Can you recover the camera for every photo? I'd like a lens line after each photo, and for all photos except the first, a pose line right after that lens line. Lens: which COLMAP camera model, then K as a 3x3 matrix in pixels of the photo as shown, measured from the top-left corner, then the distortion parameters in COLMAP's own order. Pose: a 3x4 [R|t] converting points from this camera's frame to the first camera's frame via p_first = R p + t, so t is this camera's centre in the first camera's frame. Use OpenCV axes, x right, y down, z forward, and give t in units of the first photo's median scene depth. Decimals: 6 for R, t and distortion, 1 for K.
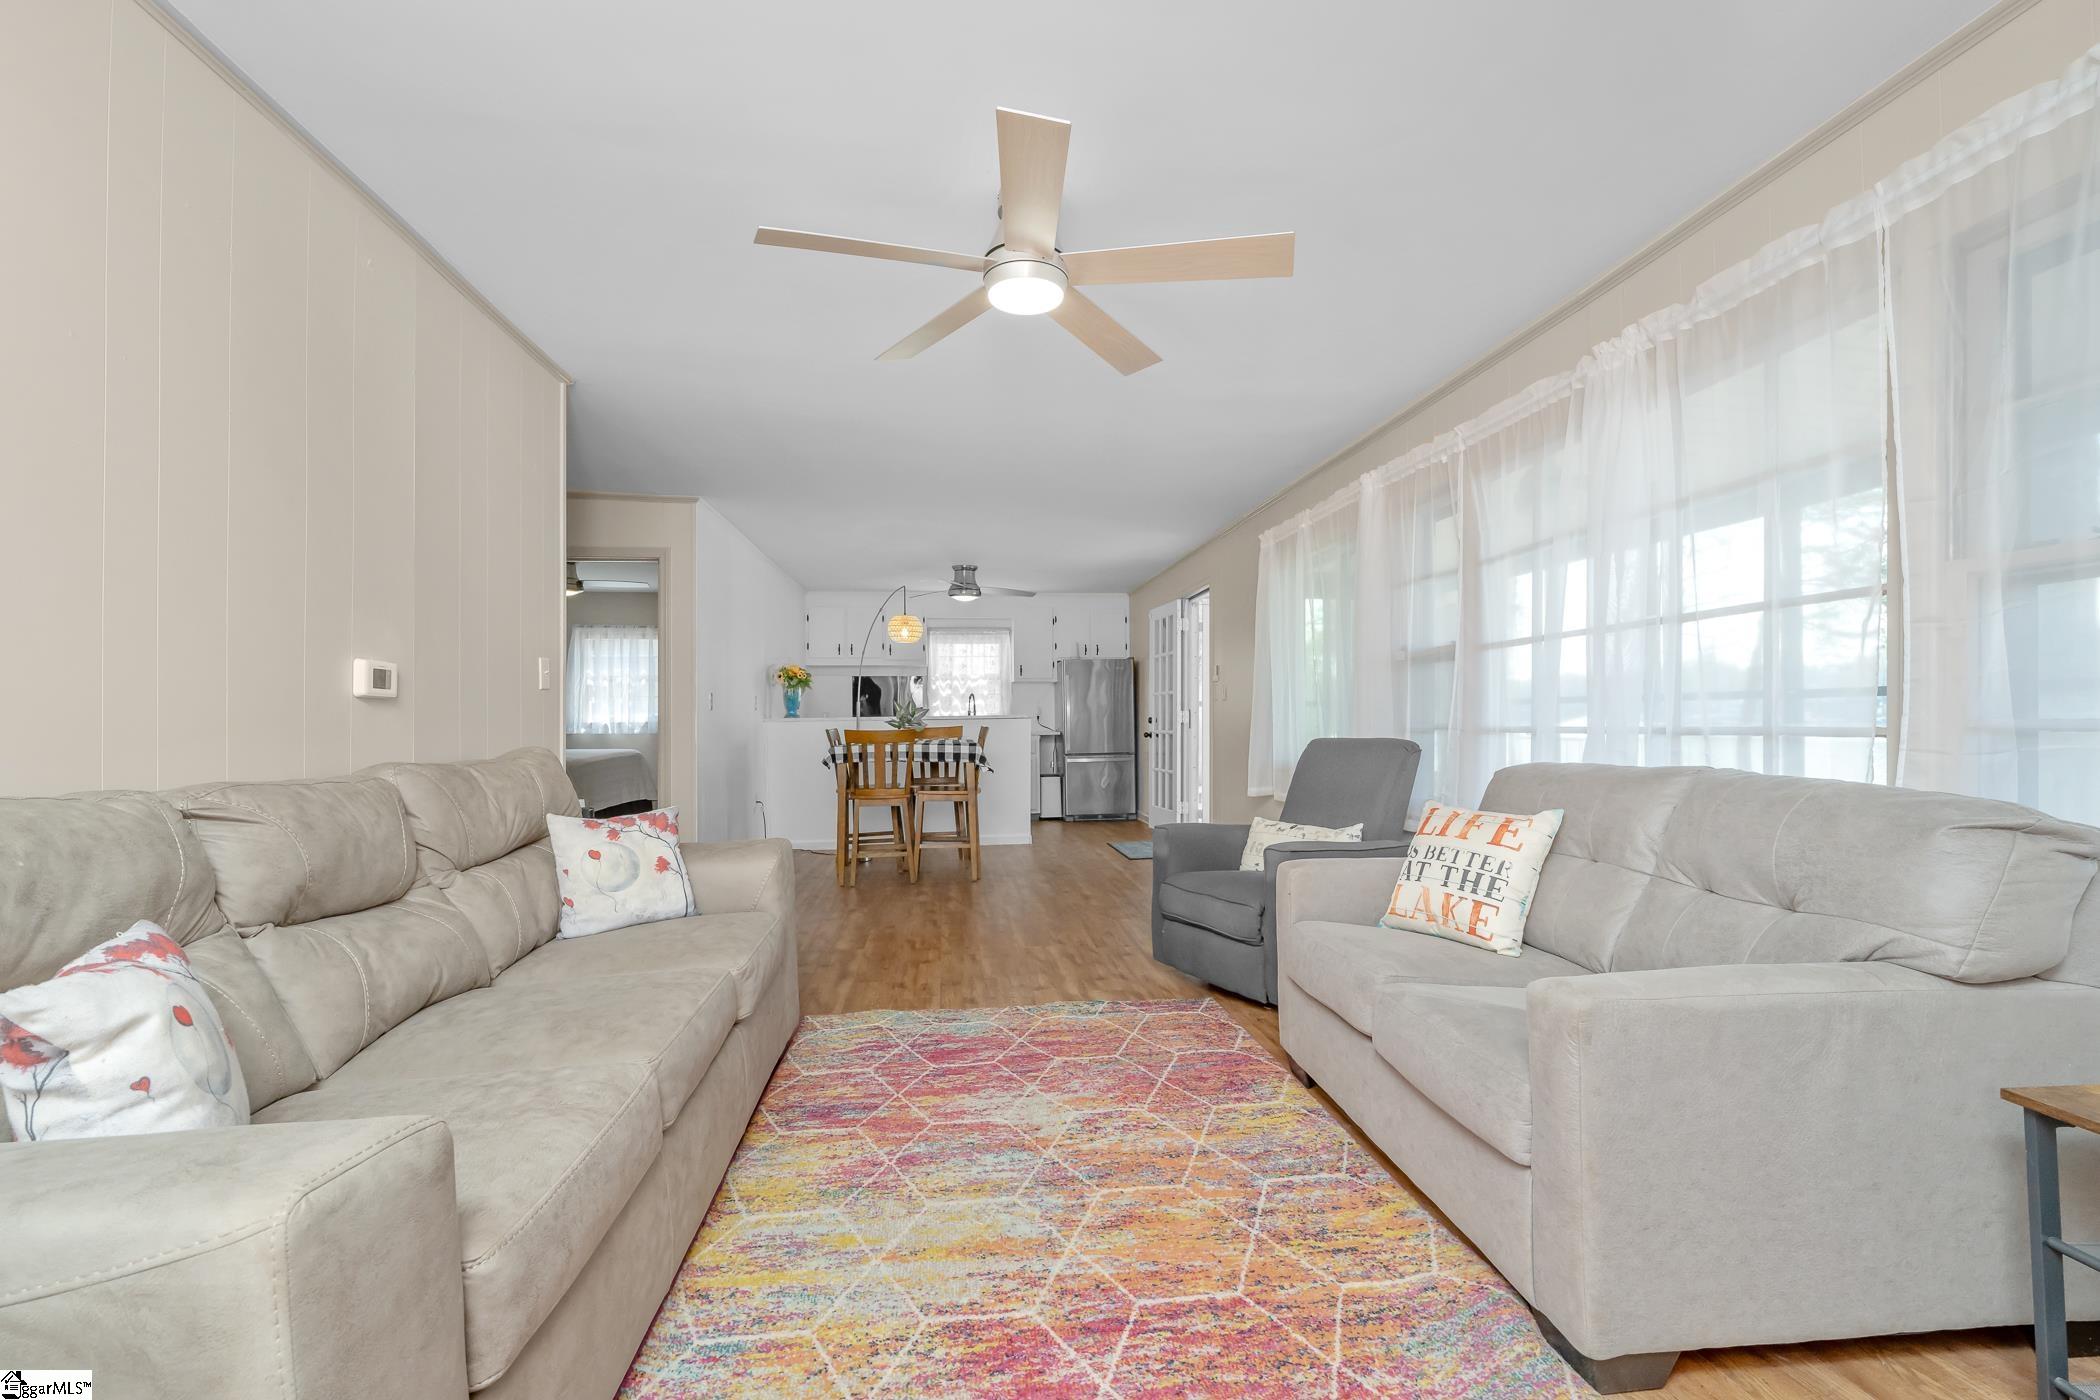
lens RADIAL K [[897.7, 0, 1052.5], [0, 897.7, 708.2], [0, 0, 1]] dist [0.004032, 0.000904]
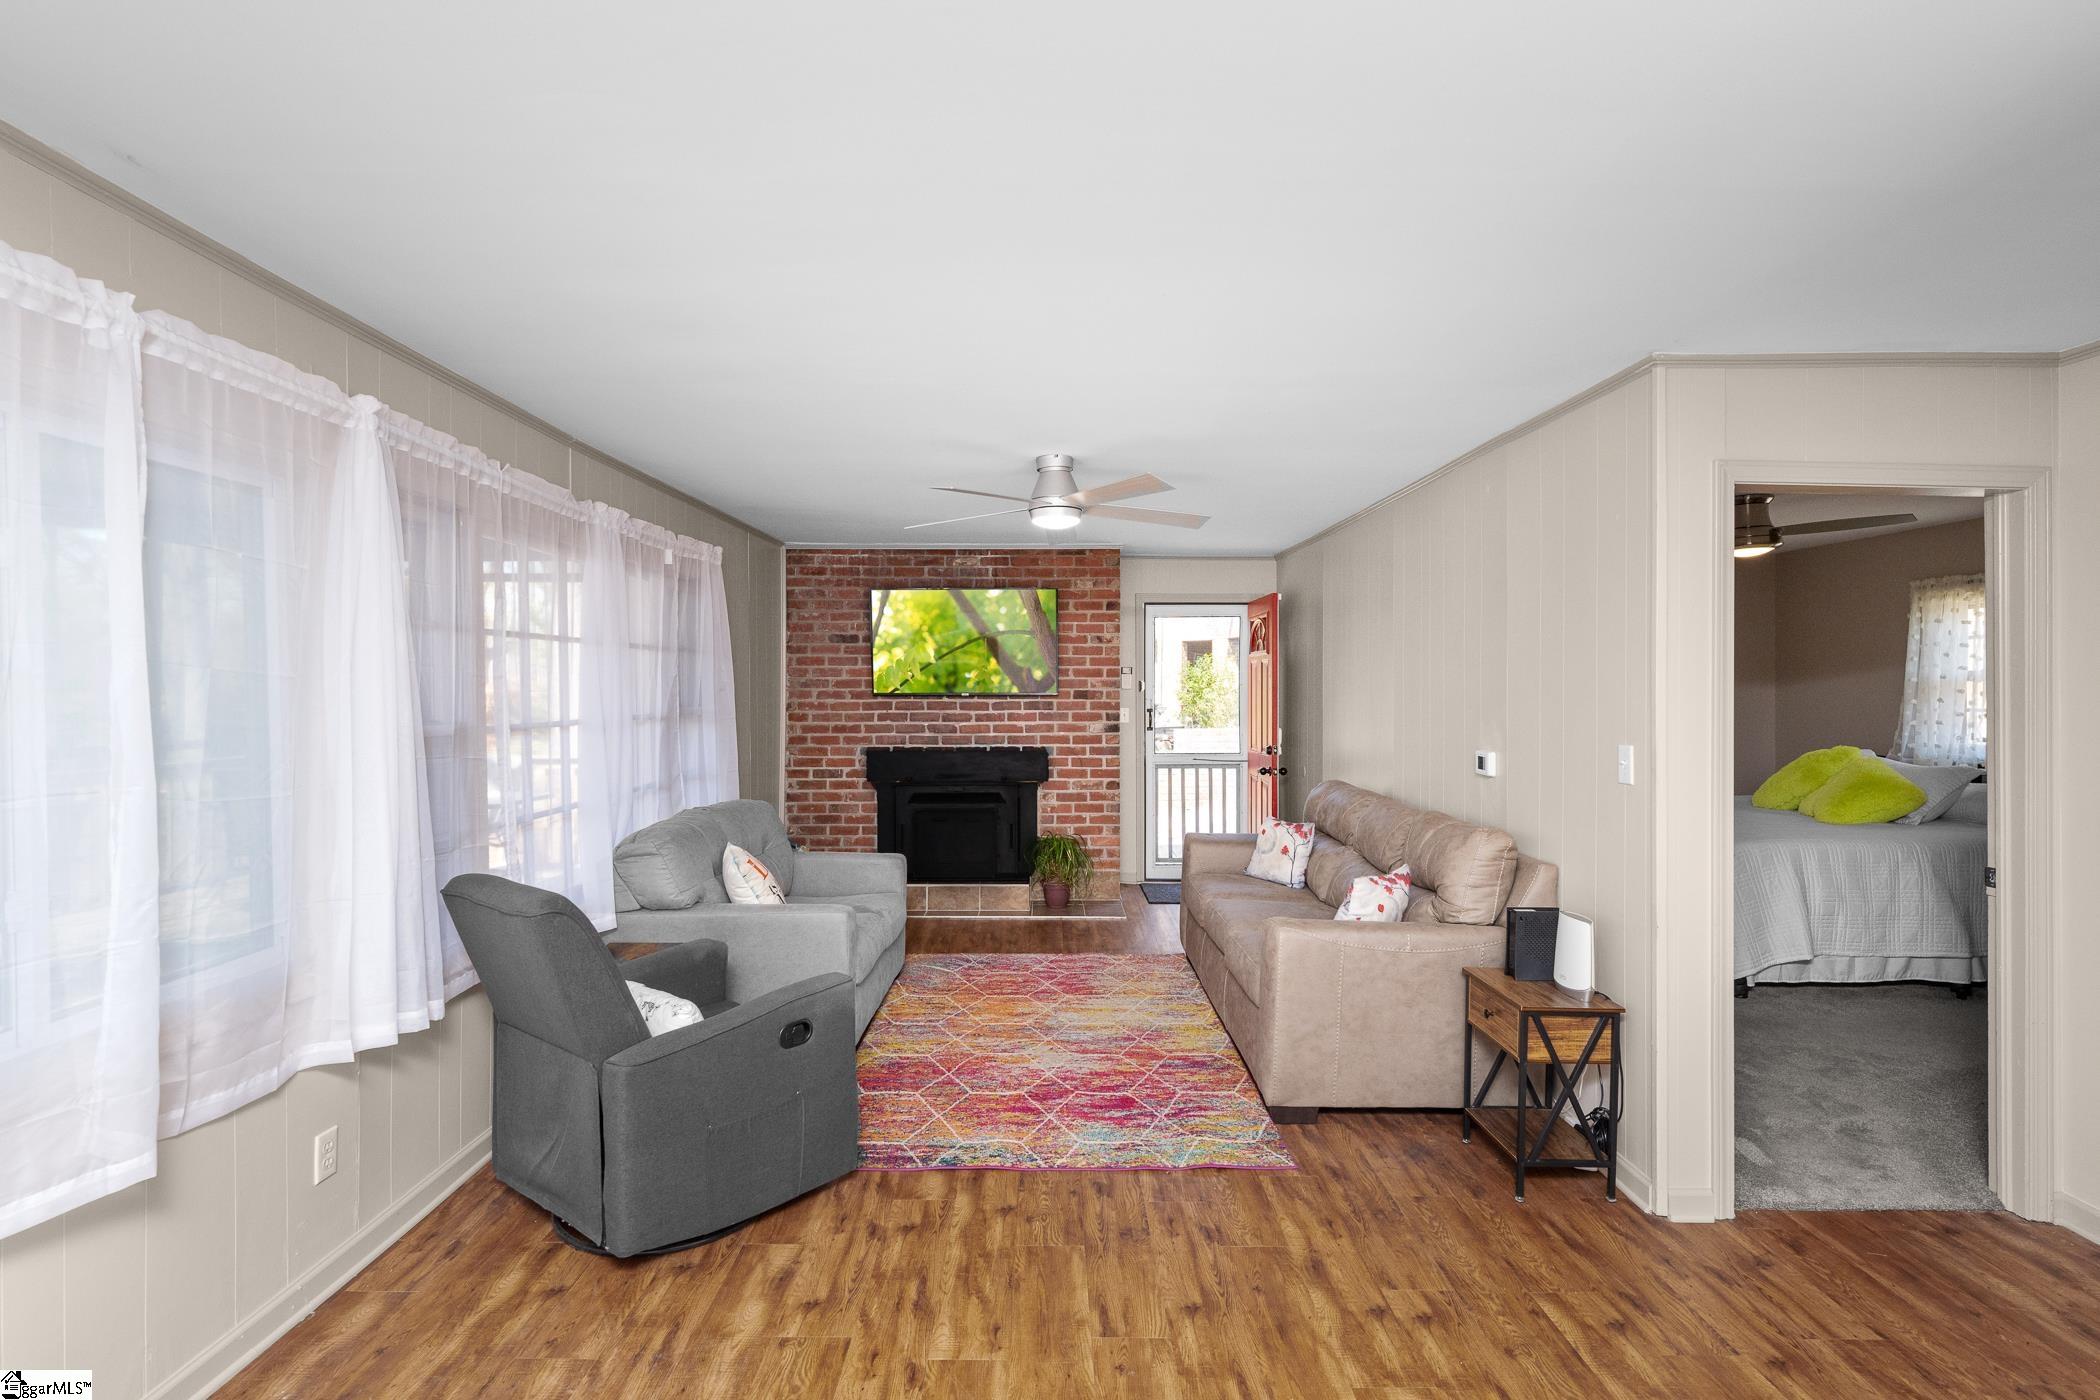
lens RADIAL K [[1034.3, 0, 1046.9], [0, 1034.3, 700.4], [0, 0, 1]] dist [-0.002036, -0.000262]
pose [[-0.993217, 0.012376, 0.115616, -0.167849], [0.012343, 0.999923, -0.000997, -0.102777], [-0.115619, 0.000437, -0.993294, 2.081374]]
